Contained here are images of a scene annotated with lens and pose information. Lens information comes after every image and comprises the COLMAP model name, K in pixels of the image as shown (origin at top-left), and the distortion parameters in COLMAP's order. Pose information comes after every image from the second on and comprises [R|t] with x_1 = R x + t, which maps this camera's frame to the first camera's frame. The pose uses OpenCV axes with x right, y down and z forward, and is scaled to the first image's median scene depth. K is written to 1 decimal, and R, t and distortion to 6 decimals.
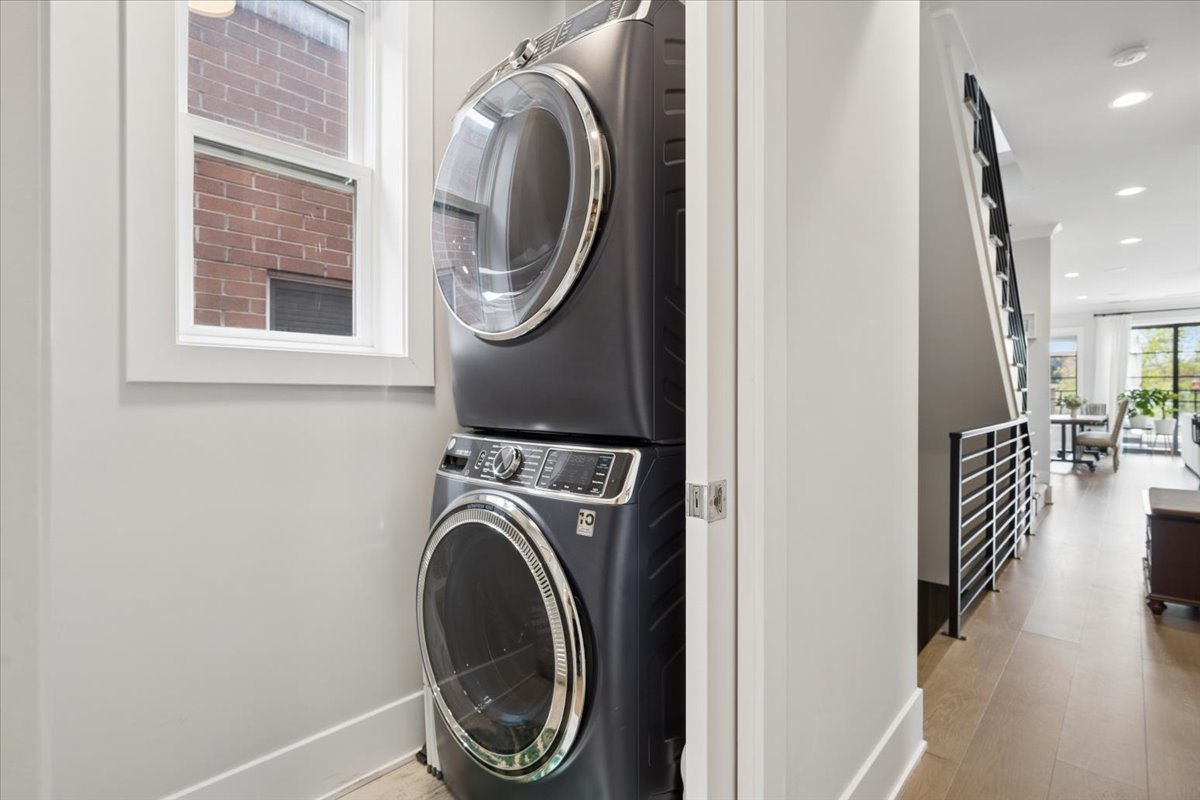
lens RADIAL K [[551.3, 0, 607.6], [0, 551.3, 397.0], [0, 0, 1]] dist [-0.002504, -0.000271]
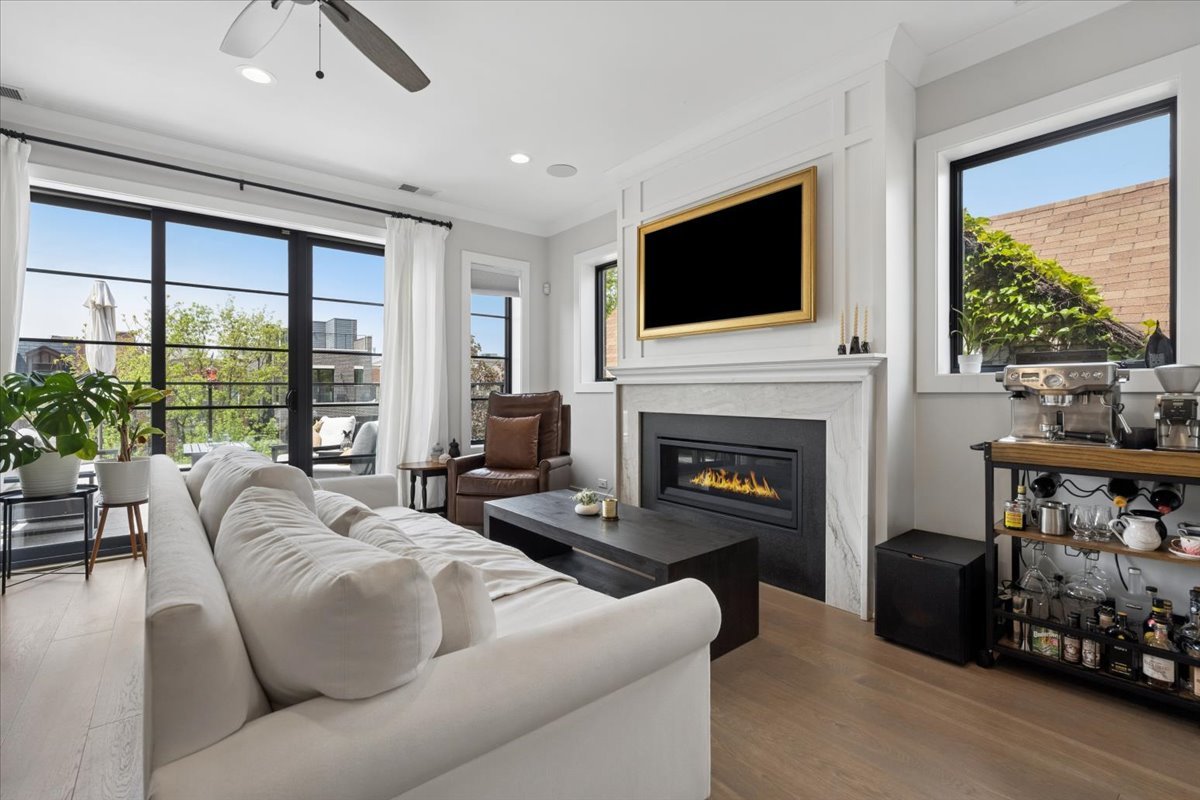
lens RADIAL K [[529.3, 0, 602.9], [0, 529.3, 391.3], [0, 0, 1]] dist [-0.004951, 0.000245]
pose [[0.130605, -0.000027, 0.991434, 0.727474], [0.004277, 0.999991, -0.000537, -0.002779], [-0.991425, 0.004311, 0.130604, 0.660262]]
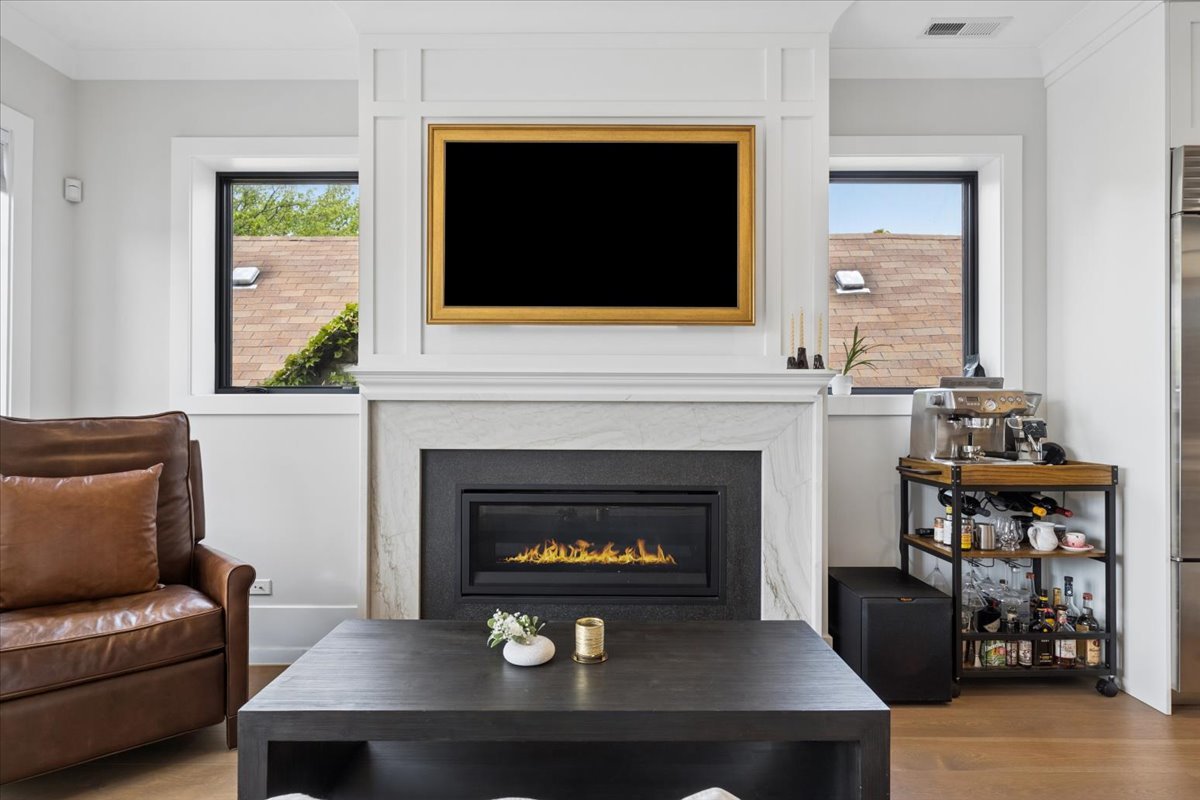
lens RADIAL K [[628.1, 0, 596.6], [0, 628.1, 407.0], [0, 0, 1]] dist [0.000555, 0.002551]
pose [[-0.678718, 0.002571, 0.734394, 0.878438], [0.000927, 0.999996, -0.002644, -0.004783], [-0.734398, -0.001113, -0.678718, 0.814560]]
